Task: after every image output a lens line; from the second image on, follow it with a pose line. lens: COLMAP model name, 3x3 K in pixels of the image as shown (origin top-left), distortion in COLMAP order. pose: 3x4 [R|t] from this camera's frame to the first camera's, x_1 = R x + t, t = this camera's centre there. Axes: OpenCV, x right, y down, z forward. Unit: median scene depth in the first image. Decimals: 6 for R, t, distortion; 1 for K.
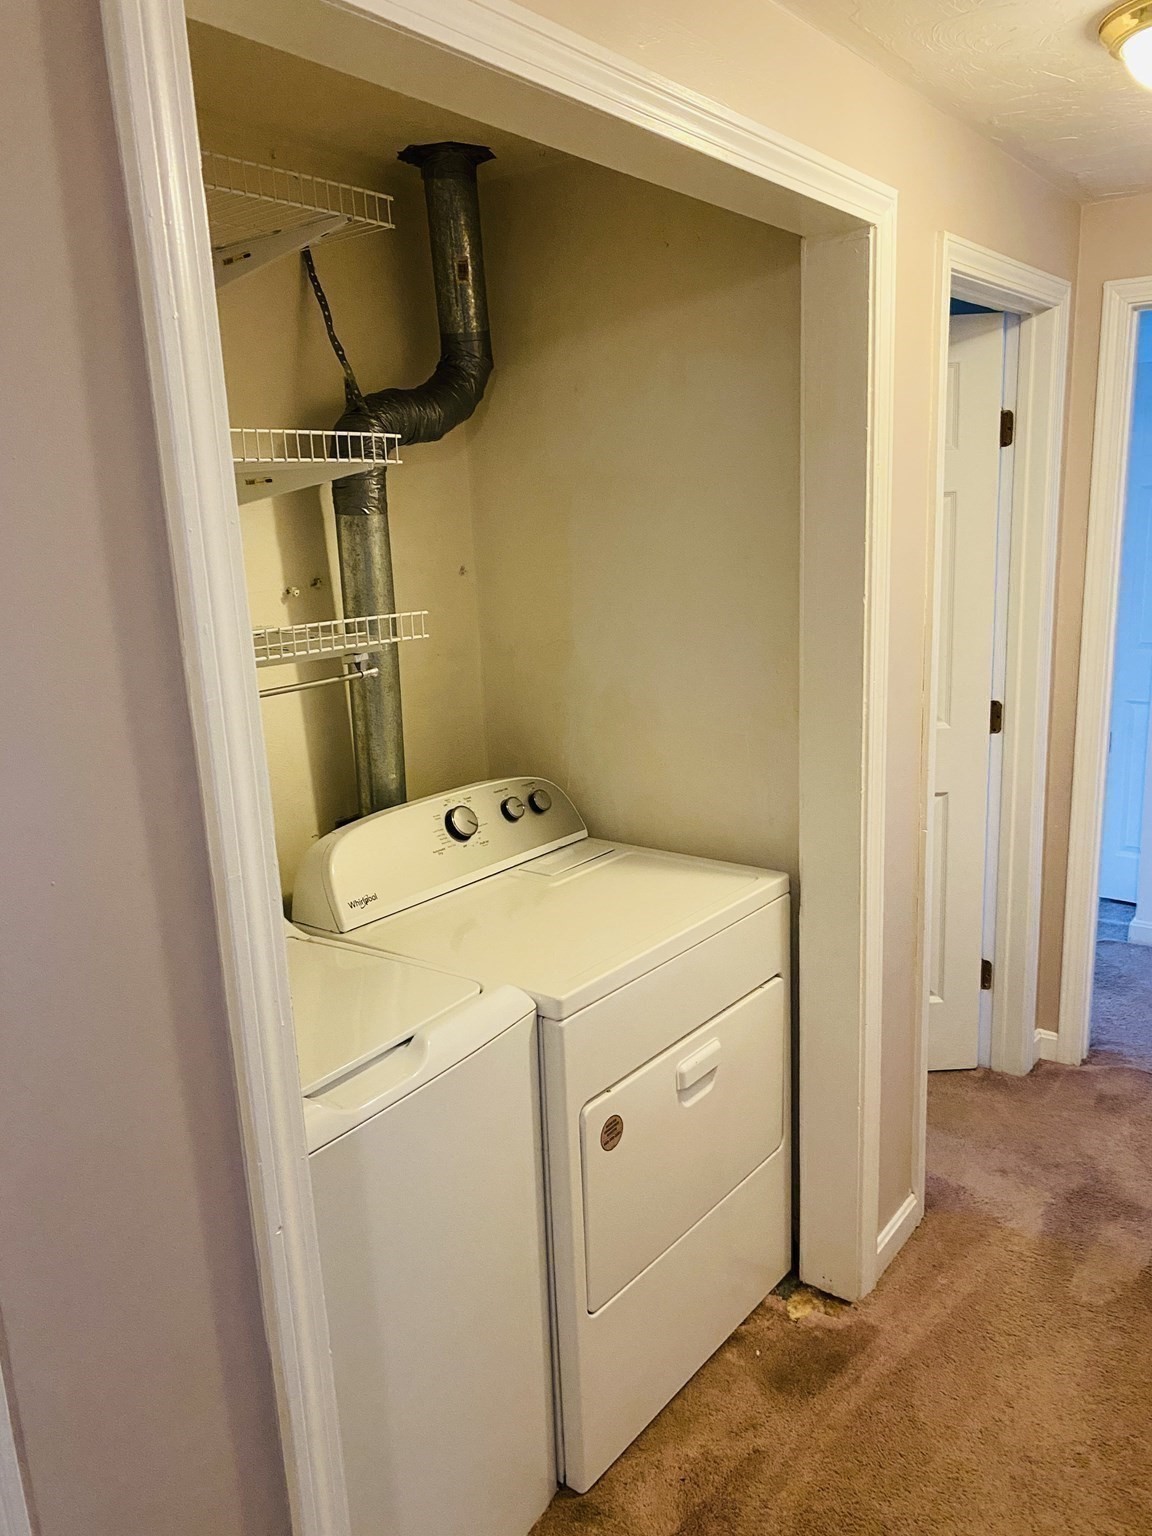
lens RADIAL K [[1157.2, 0, 574.4], [0, 1157.2, 775.3], [0, 0, 1]] dist [0.002663, -0.007139]
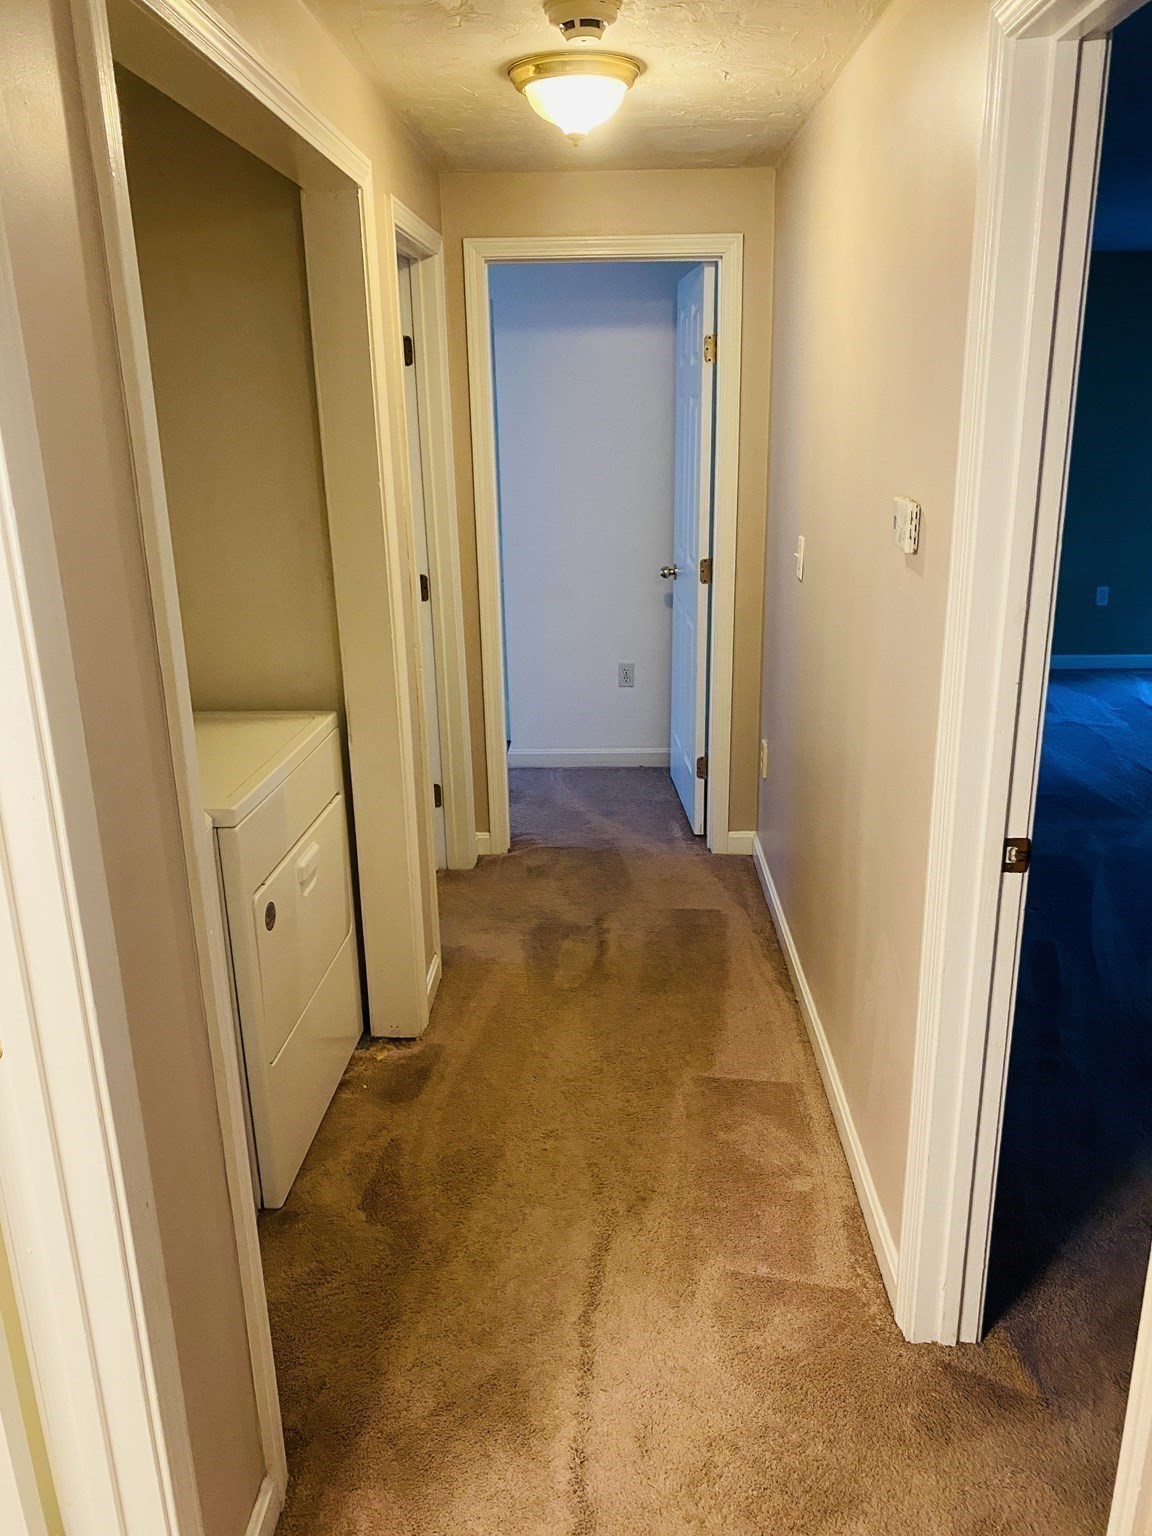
lens RADIAL K [[1157.2, 0, 581.5], [0, 1157.2, 767.0], [0, 0, 1]] dist [0.002663, -0.007139]
pose [[0.818722, -0.150516, 0.554111, -0.279595], [0.116442, 0.988502, 0.096463, 0.052864], [-0.562259, -0.014454, 0.826835, -0.169590]]
